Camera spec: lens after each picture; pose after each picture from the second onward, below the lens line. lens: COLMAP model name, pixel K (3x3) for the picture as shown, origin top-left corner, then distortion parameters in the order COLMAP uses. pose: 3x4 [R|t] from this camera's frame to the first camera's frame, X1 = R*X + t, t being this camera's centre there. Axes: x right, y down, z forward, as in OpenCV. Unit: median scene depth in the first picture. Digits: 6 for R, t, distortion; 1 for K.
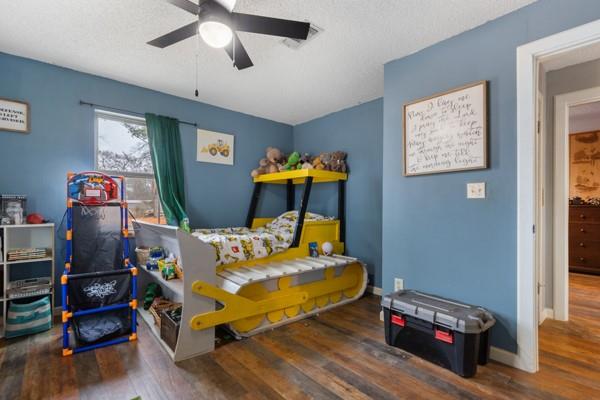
lens RADIAL K [[278.9, 0, 299.3], [0, 278.9, 207.9], [0, 0, 1]] dist [0.001926, 0.000255]
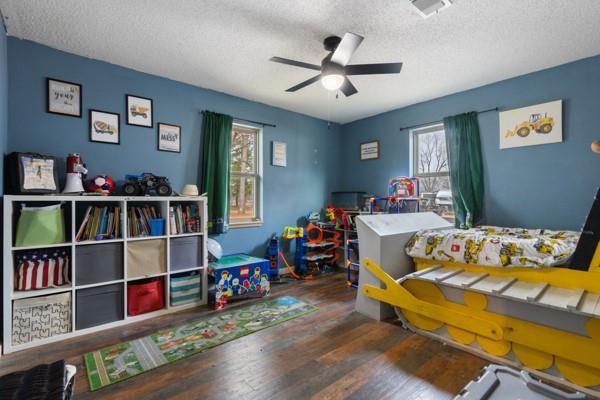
lens RADIAL K [[268.8, 0, 297.0], [0, 268.8, 204.2], [0, 0, 1]] dist [0.002025, 0.000262]
pose [[0.012883, 0.007219, -0.999891, 0.605196], [-0.001535, 0.999973, 0.007200, 0.000607], [0.999916, 0.001442, 0.012894, 0.449833]]
